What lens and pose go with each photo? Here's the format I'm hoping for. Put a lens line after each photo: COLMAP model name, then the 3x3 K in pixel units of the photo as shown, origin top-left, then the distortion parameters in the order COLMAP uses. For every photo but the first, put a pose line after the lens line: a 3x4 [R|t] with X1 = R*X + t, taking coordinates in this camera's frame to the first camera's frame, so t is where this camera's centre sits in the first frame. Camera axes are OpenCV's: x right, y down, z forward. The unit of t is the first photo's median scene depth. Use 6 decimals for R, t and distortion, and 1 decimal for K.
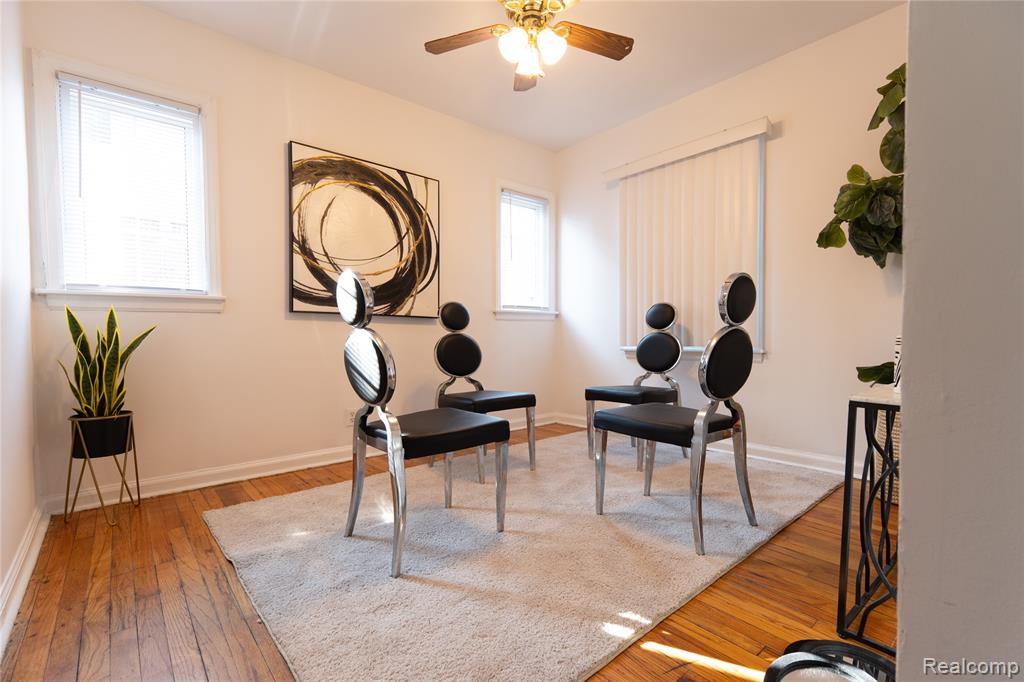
lens RADIAL K [[461.6, 0, 514.5], [0, 461.6, 345.9], [0, 0, 1]] dist [0.003230, 0.000190]
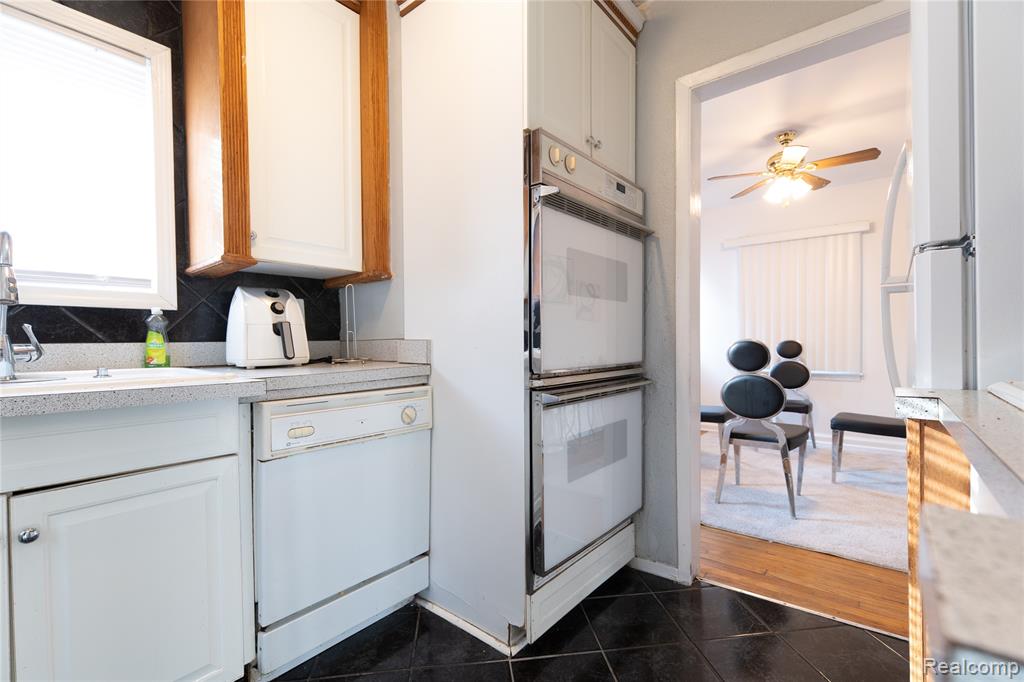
lens RADIAL K [[461.6, 0, 509.6], [0, 461.6, 339.6], [0, 0, 1]] dist [0.003230, 0.000190]
pose [[0.987895, -0.012883, 0.154585, -1.209572], [0.016273, 0.999654, -0.020681, -0.125426], [-0.154265, 0.022946, 0.987763, -0.443191]]
